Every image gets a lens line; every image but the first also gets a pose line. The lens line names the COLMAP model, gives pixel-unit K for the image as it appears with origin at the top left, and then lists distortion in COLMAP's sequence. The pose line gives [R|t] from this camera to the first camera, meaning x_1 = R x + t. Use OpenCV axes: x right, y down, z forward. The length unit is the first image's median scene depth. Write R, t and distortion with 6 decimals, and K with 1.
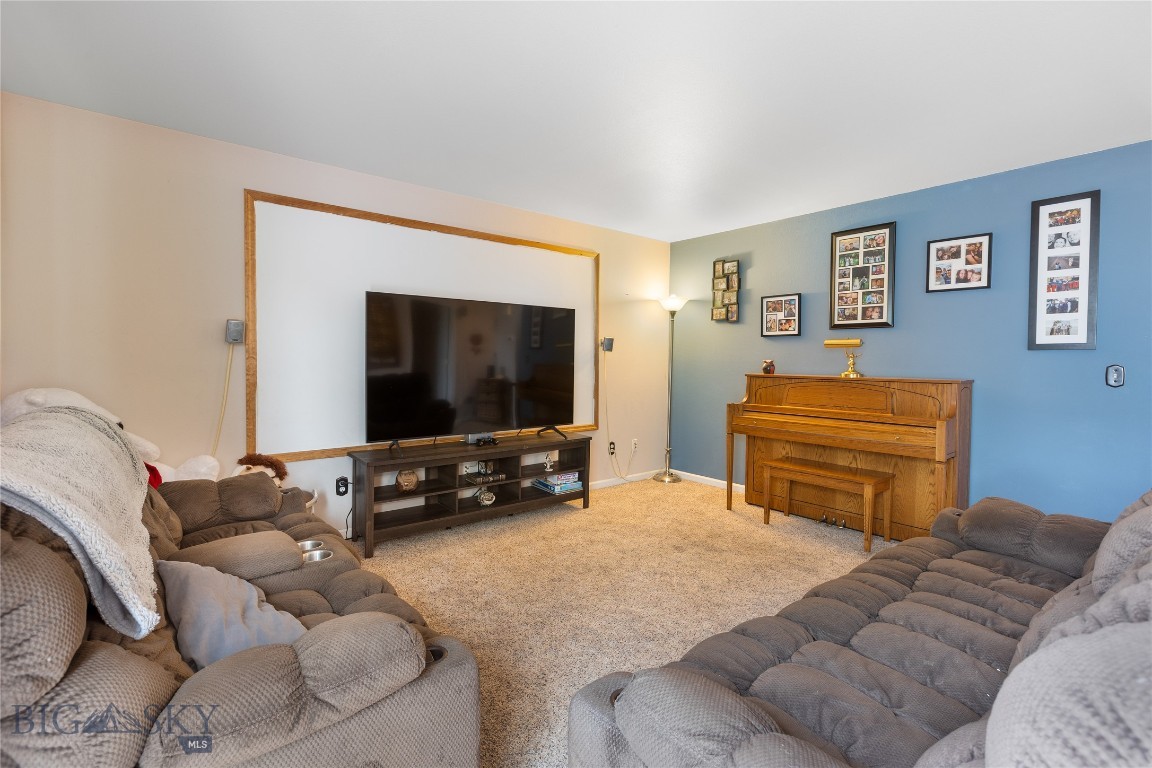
lens RADIAL K [[510.5, 0, 574.6], [0, 510.5, 369.1], [0, 0, 1]] dist [0.000971, 0.000182]
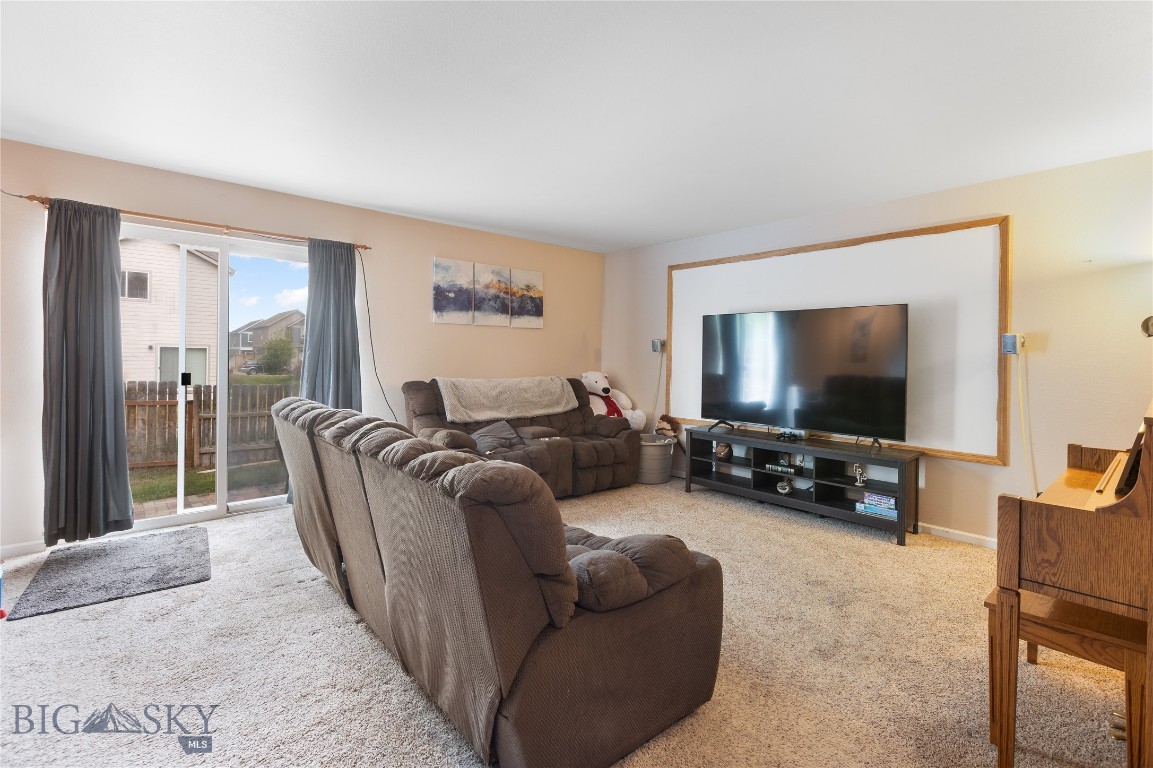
lens RADIAL K [[524.2, 0, 573.6], [0, 524.2, 354.8], [0, 0, 1]] dist [0.001204, 0.000832]
pose [[0.050184, -0.008206, -0.998706, 0.930292], [-0.030133, 0.999499, -0.009727, -0.010292], [0.998285, 0.030582, 0.049912, 0.467644]]
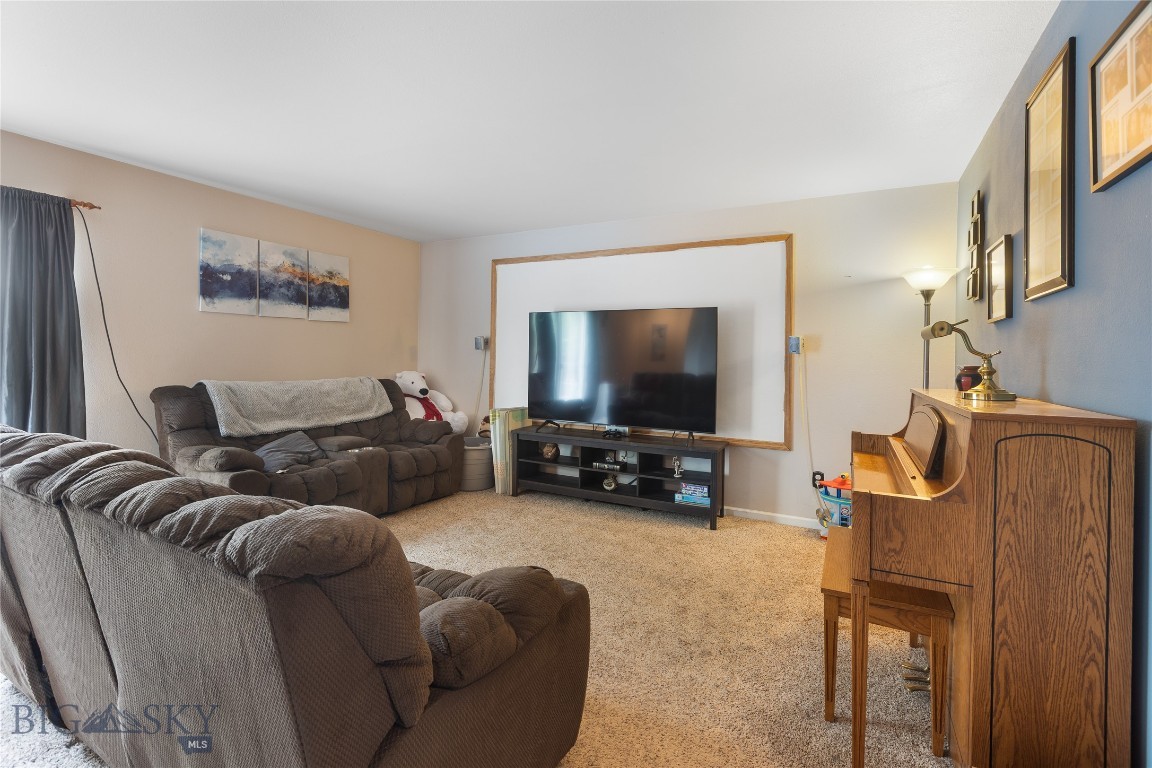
lens RADIAL K [[523.8, 0, 573.1], [0, 523.8, 354.8], [0, 0, 1]] dist [0.001204, 0.000832]
pose [[0.398708, -0.003608, -0.917071, 0.844161], [-0.028413, 0.999464, -0.016285, -0.011081], [0.916638, 0.032550, 0.398392, 0.445723]]
